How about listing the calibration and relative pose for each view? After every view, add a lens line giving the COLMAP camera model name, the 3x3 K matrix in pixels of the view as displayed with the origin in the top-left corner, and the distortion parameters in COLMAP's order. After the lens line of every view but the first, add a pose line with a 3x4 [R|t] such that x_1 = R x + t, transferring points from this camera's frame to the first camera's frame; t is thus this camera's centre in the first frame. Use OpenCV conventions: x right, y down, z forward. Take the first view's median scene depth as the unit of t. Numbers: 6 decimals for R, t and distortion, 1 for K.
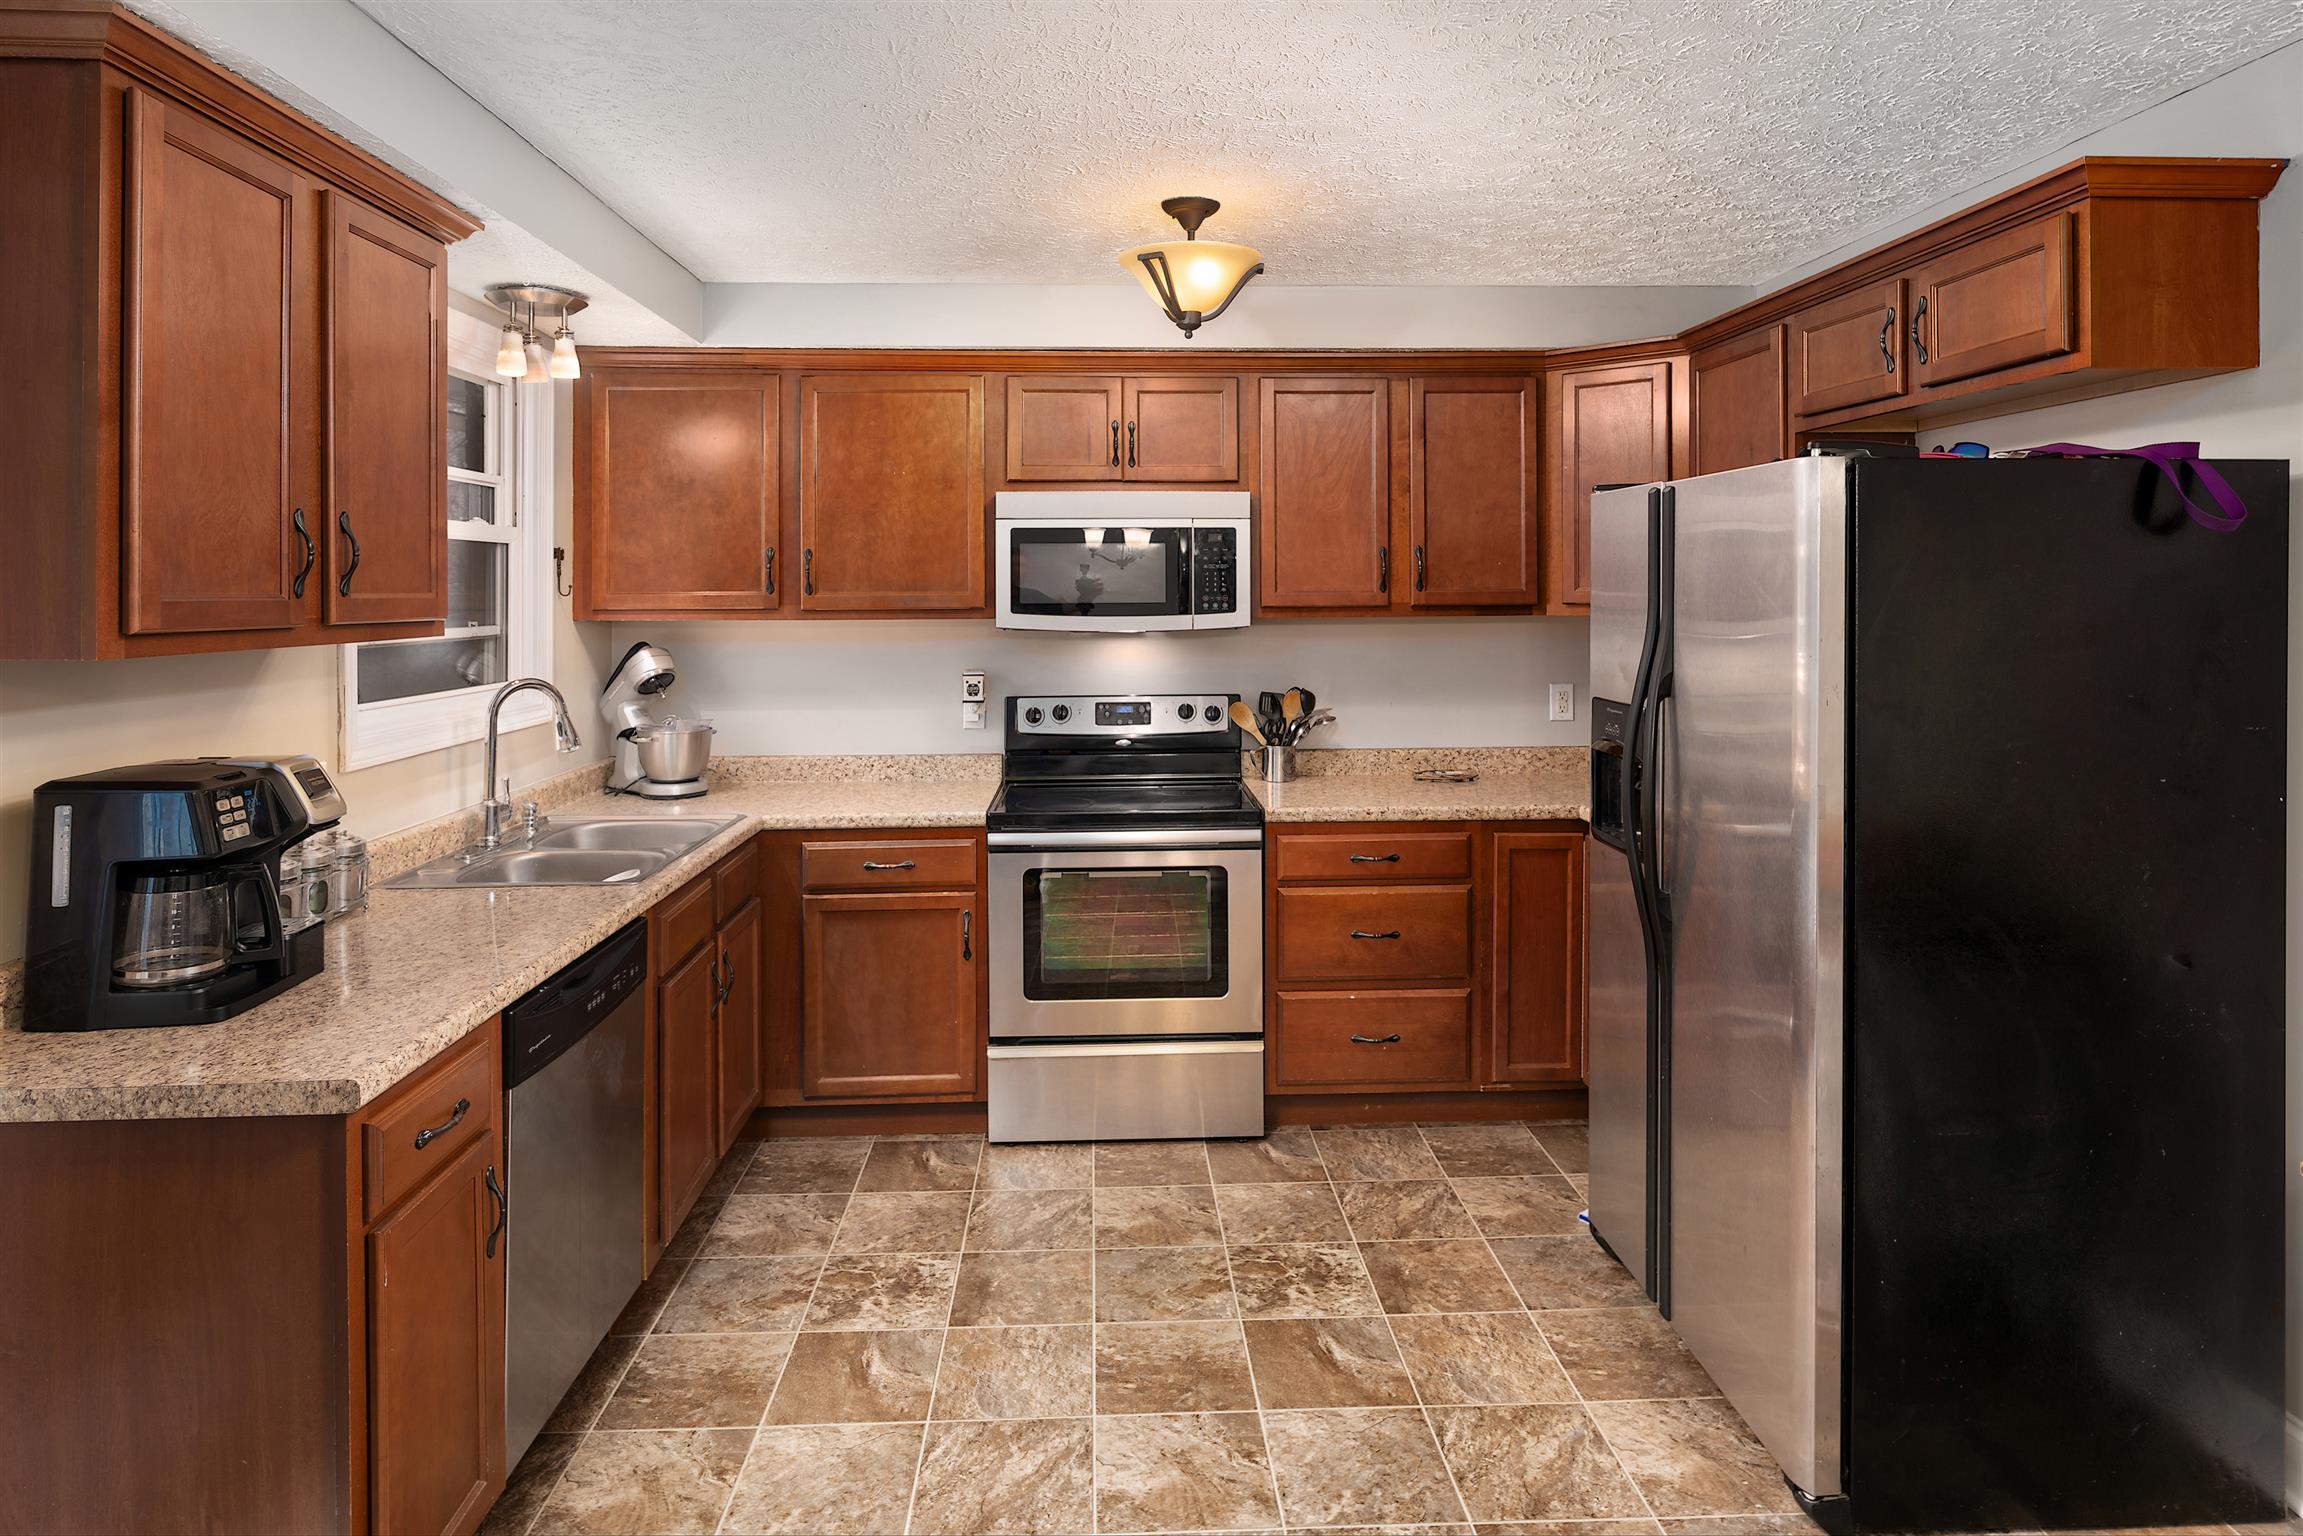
lens RADIAL K [[1279.0, 0, 1154.8], [0, 1279.0, 579.7], [0, 0, 1]] dist [-0.000827, 0.001087]
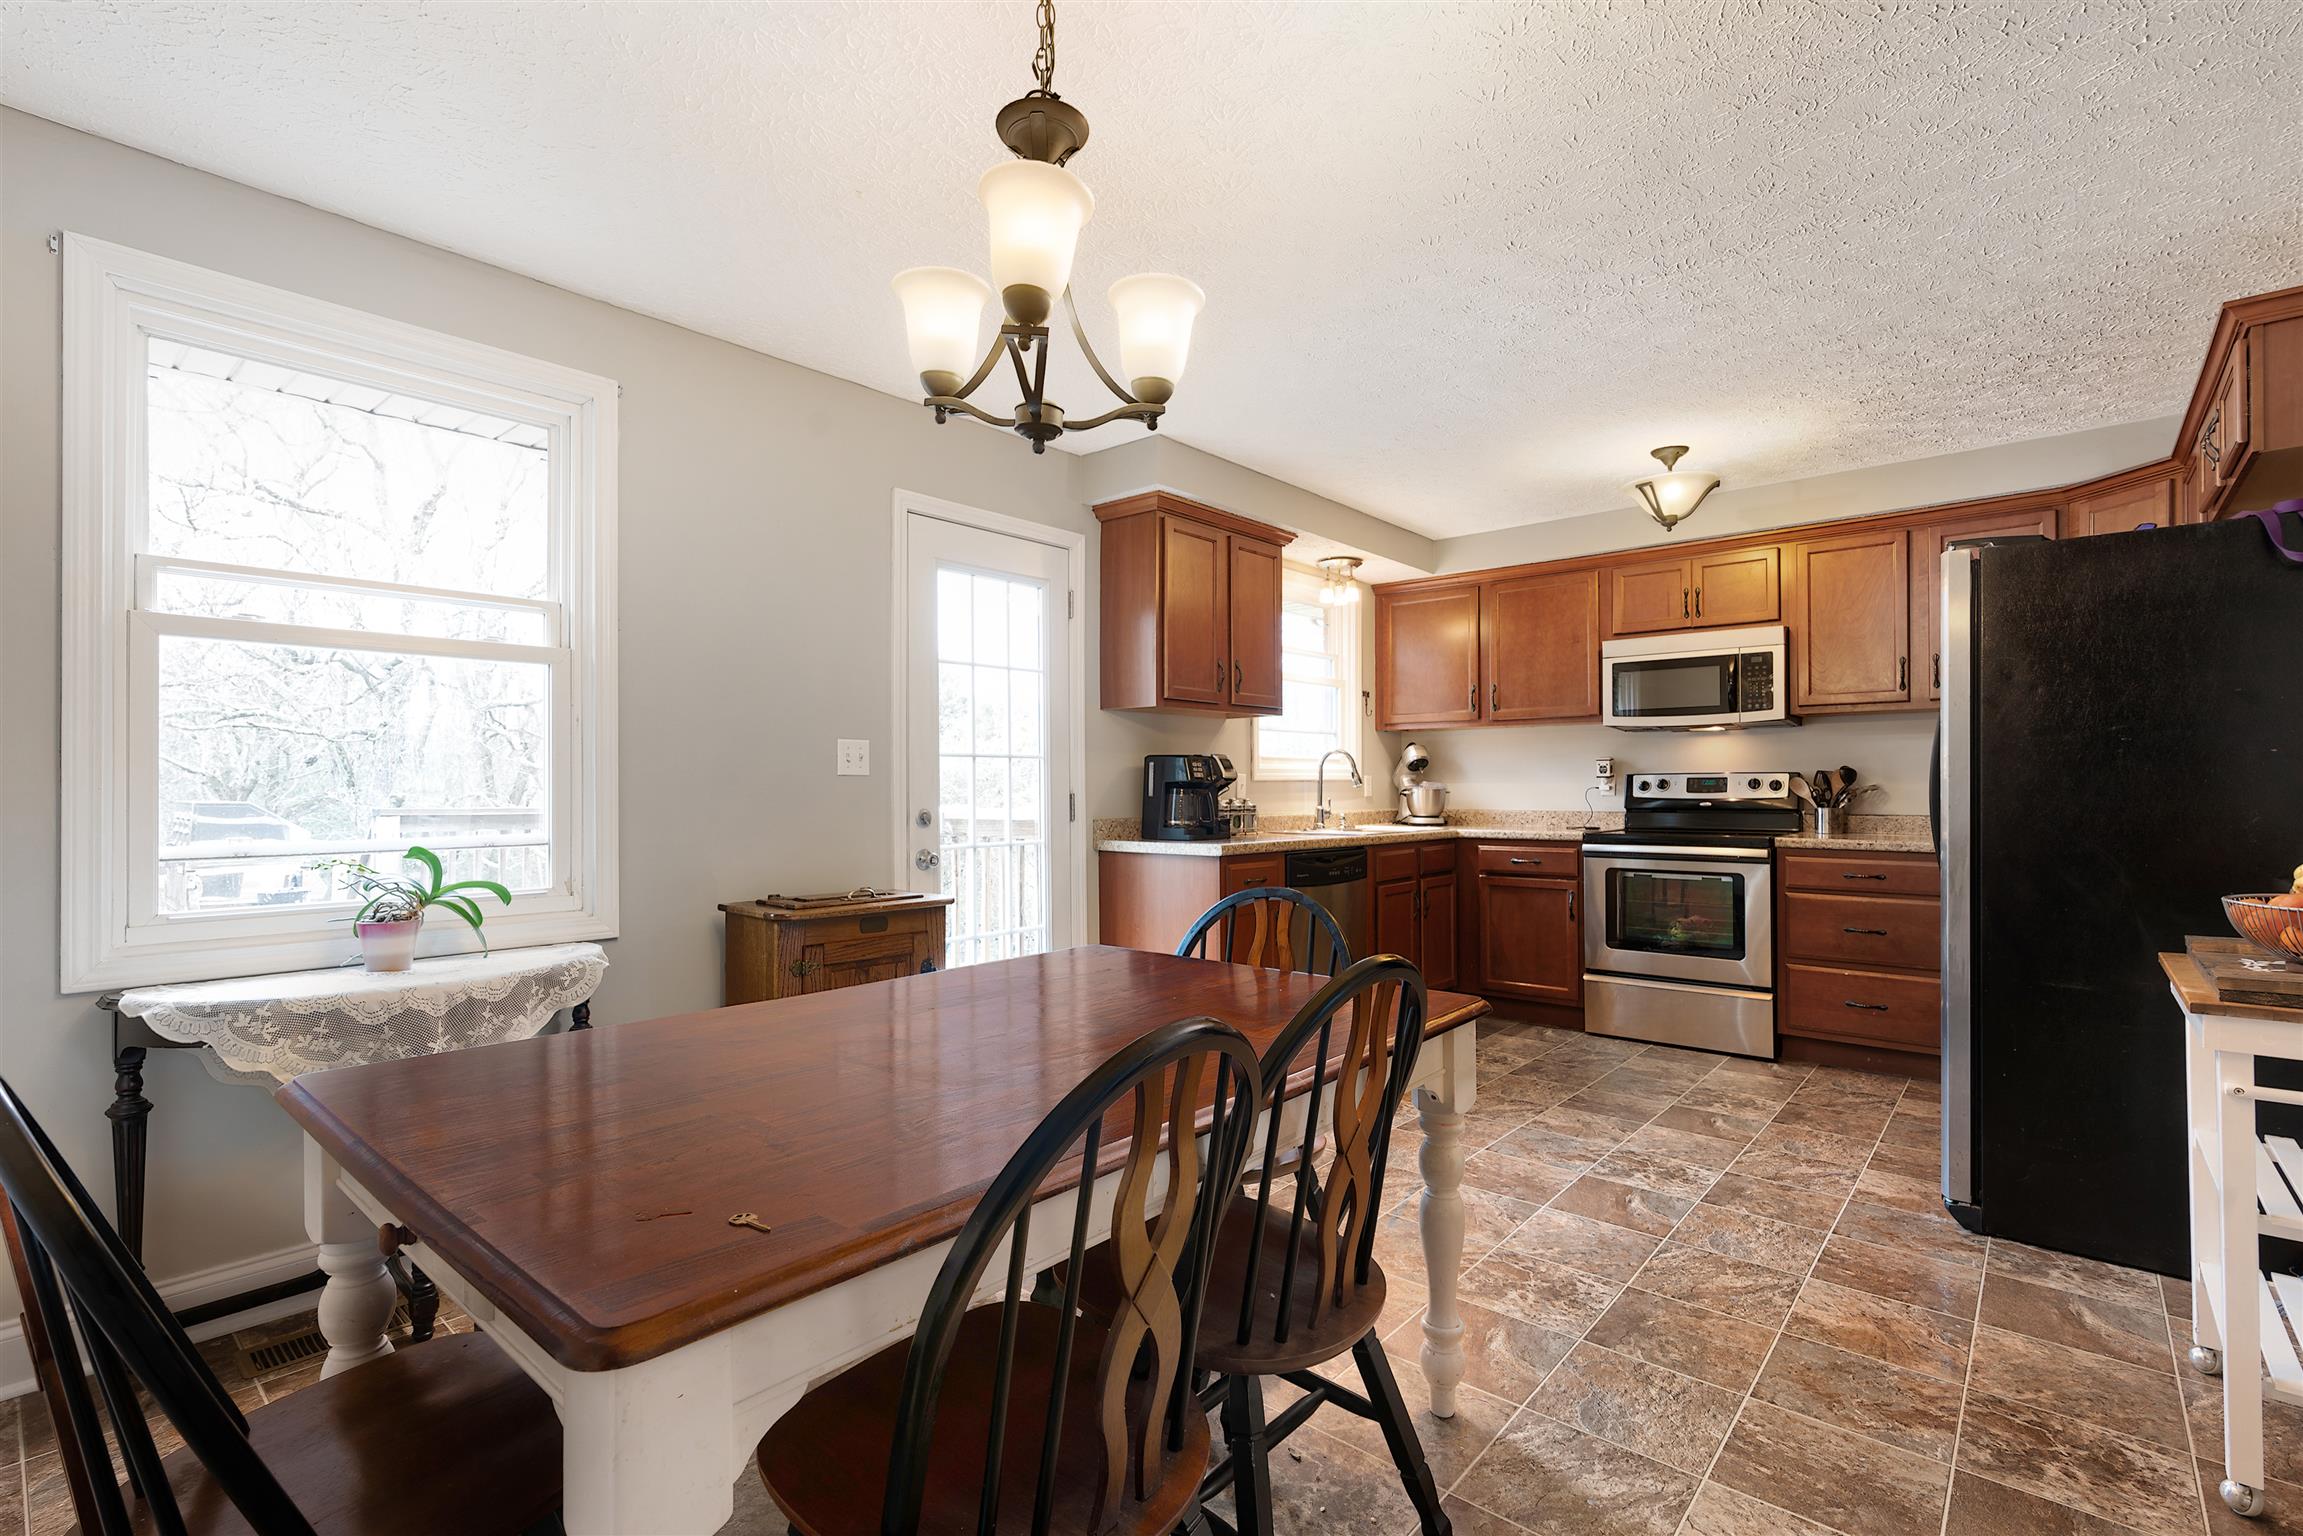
lens RADIAL K [[1039.7, 0, 1151.5], [0, 1039.7, 768.0], [0, 0, 1]] dist [-0.016515, 0.000118]
pose [[0.717552, -0.008755, -0.696450, 0.376491], [0.005344, 0.999961, -0.007065, 0.097088], [0.696484, 0.001348, 0.717571, -0.333429]]
